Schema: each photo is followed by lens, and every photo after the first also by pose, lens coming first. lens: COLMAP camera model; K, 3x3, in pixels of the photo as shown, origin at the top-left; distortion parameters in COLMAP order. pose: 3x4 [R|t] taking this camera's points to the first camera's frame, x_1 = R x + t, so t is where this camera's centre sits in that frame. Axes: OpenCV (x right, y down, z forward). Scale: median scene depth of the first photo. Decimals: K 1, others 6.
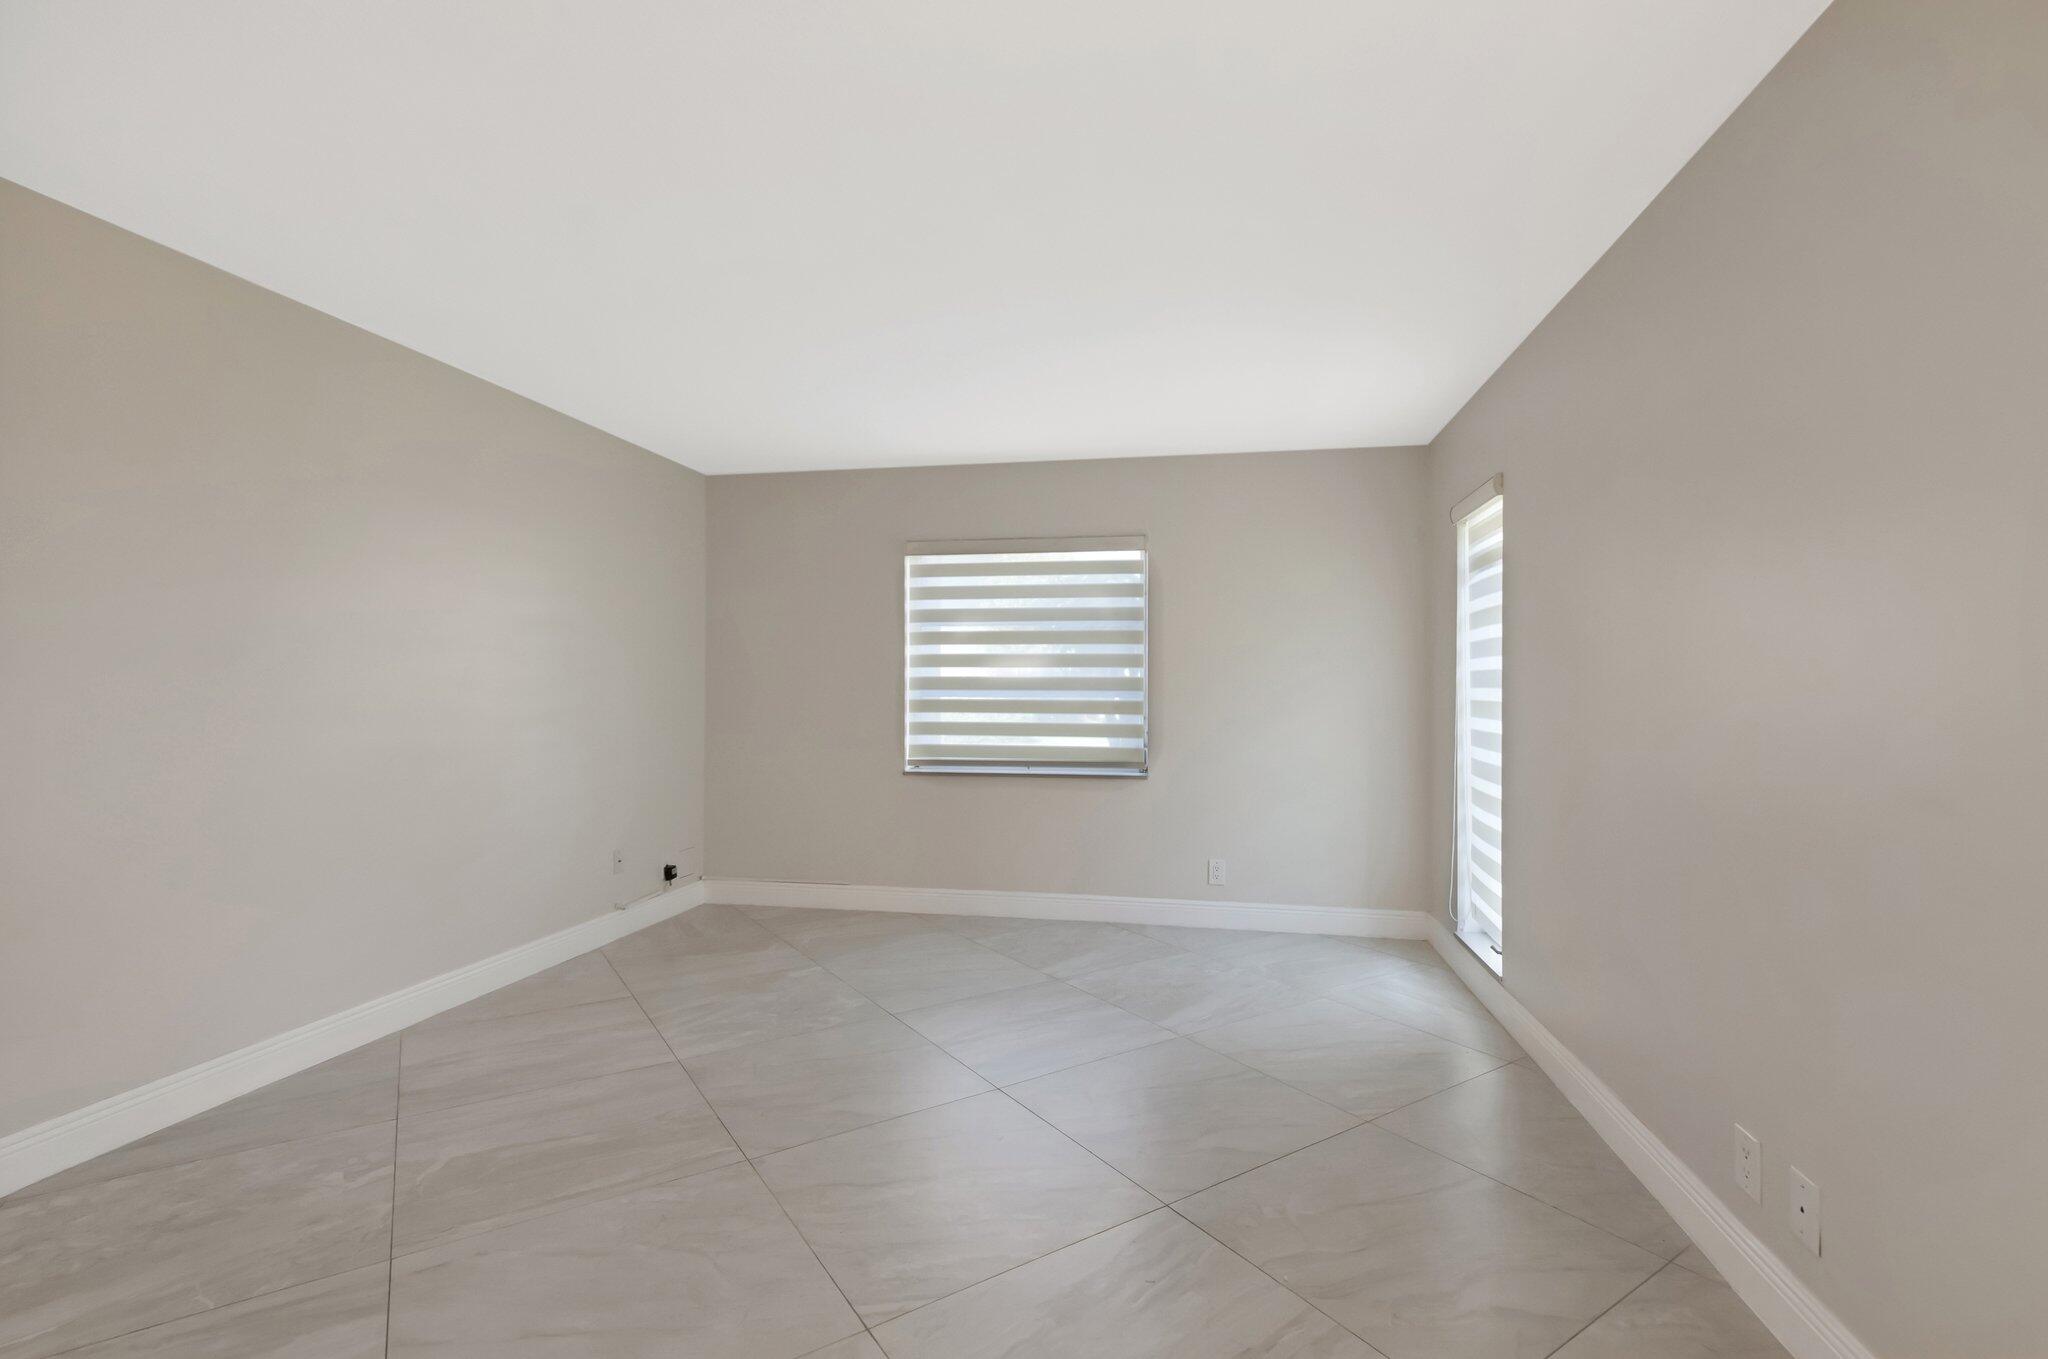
lens RADIAL K [[924.2, 0, 1029.6], [0, 924.2, 680.7], [0, 0, 1]] dist [-0.002803, -0.001103]
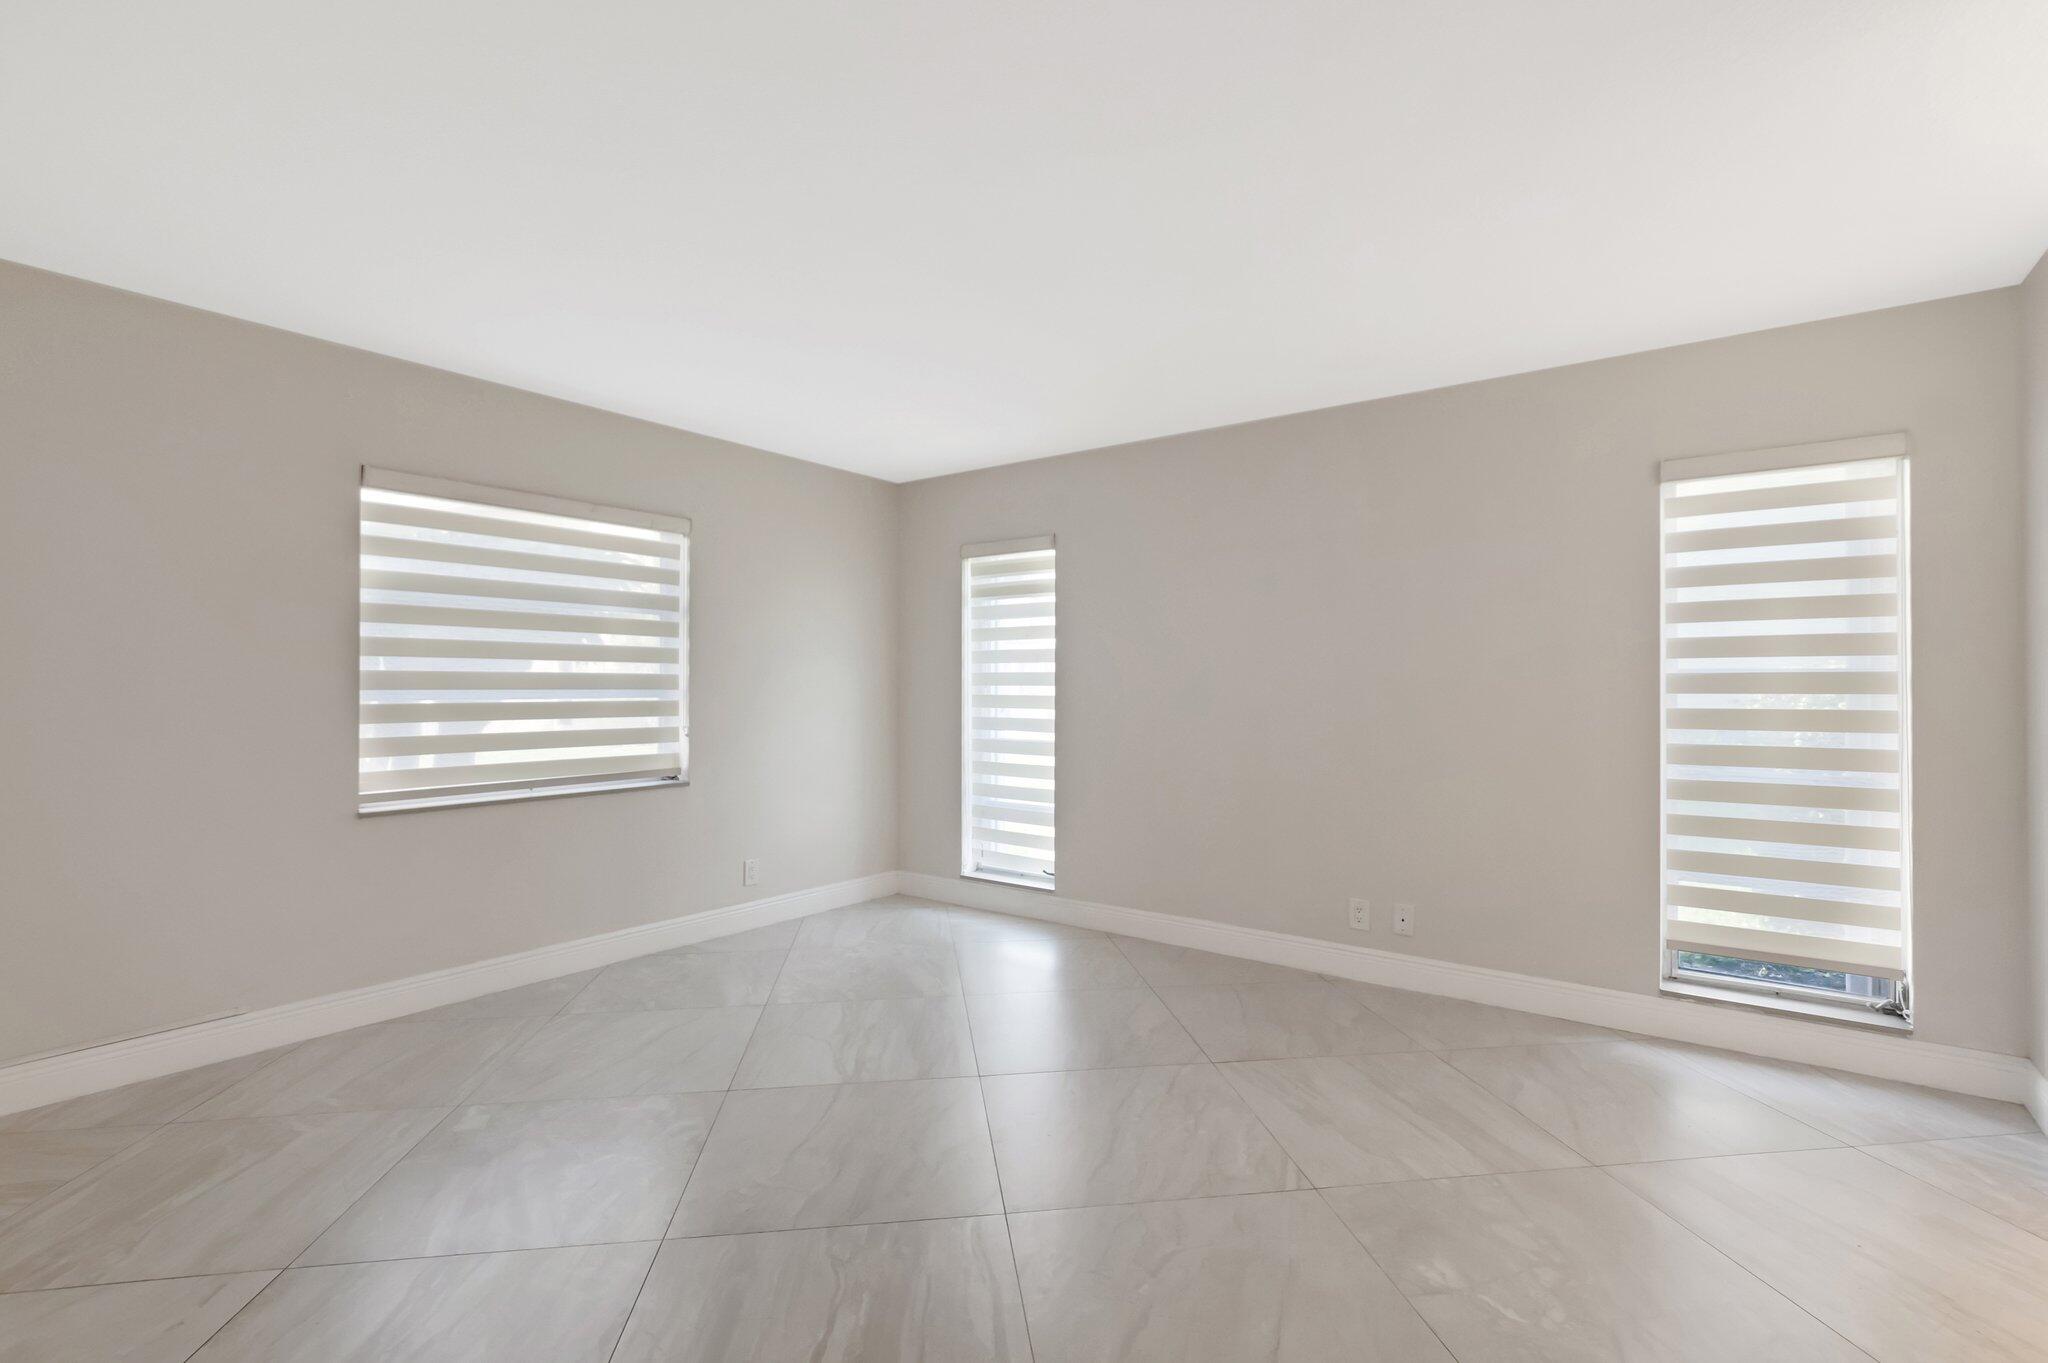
lens RADIAL K [[924.2, 0, 1029.6], [0, 924.2, 682.7], [0, 0, 1]] dist [-0.002803, -0.001103]
pose [[0.440330, 0.001434, 0.897835, -0.554215], [-0.002278, 0.999997, -0.000480, 0.004161], [-0.897833, -0.001834, 0.440332, 0.298602]]
